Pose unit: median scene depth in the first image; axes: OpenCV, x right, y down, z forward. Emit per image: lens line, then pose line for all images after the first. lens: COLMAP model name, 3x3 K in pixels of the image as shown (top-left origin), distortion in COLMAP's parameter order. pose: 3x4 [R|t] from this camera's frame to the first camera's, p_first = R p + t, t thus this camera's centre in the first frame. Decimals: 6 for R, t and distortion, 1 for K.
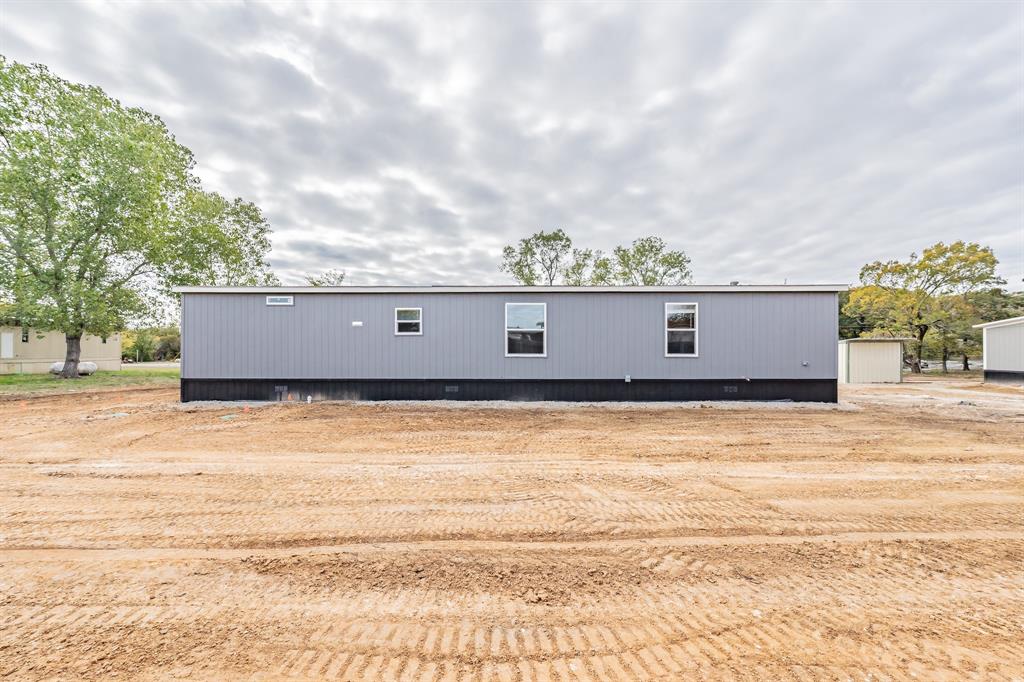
lens RADIAL K [[353.7, 0, 573.8], [0, 353.7, 345.5], [0, 0, 1]] dist [0.003810, -0.000319]
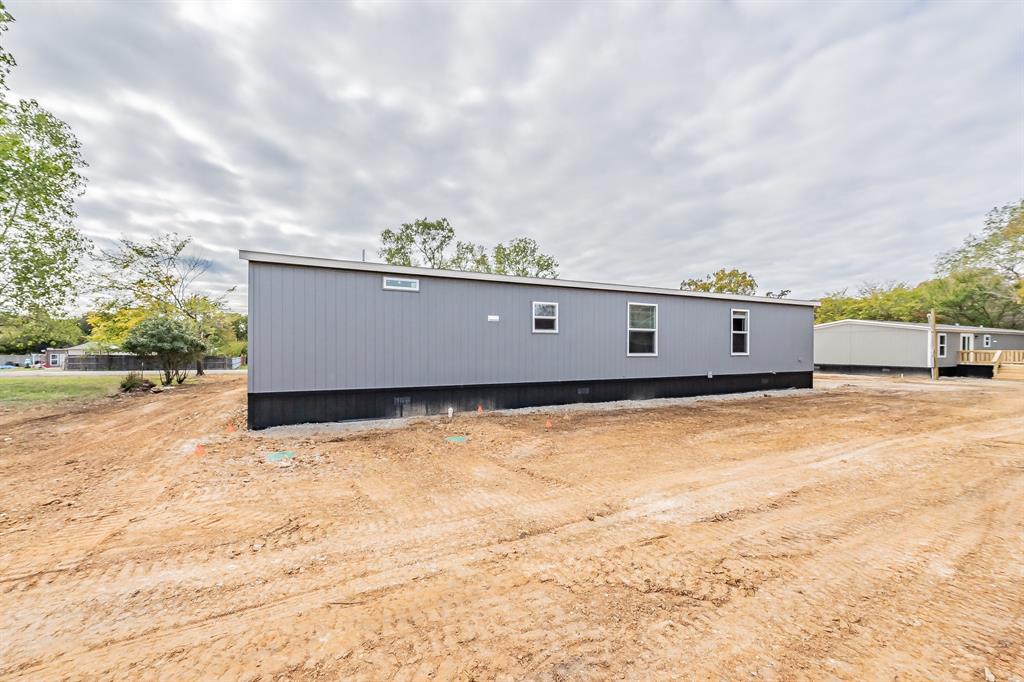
lens RADIAL K [[353.7, 0, 521.7], [0, 353.7, 350.6], [0, 0, 1]] dist [0.003810, -0.000319]
pose [[0.921469, -0.001196, 0.388449, -0.195389], [-0.008077, 0.999720, 0.022240, -0.001002], [-0.388367, -0.023631, 0.921202, 0.045608]]
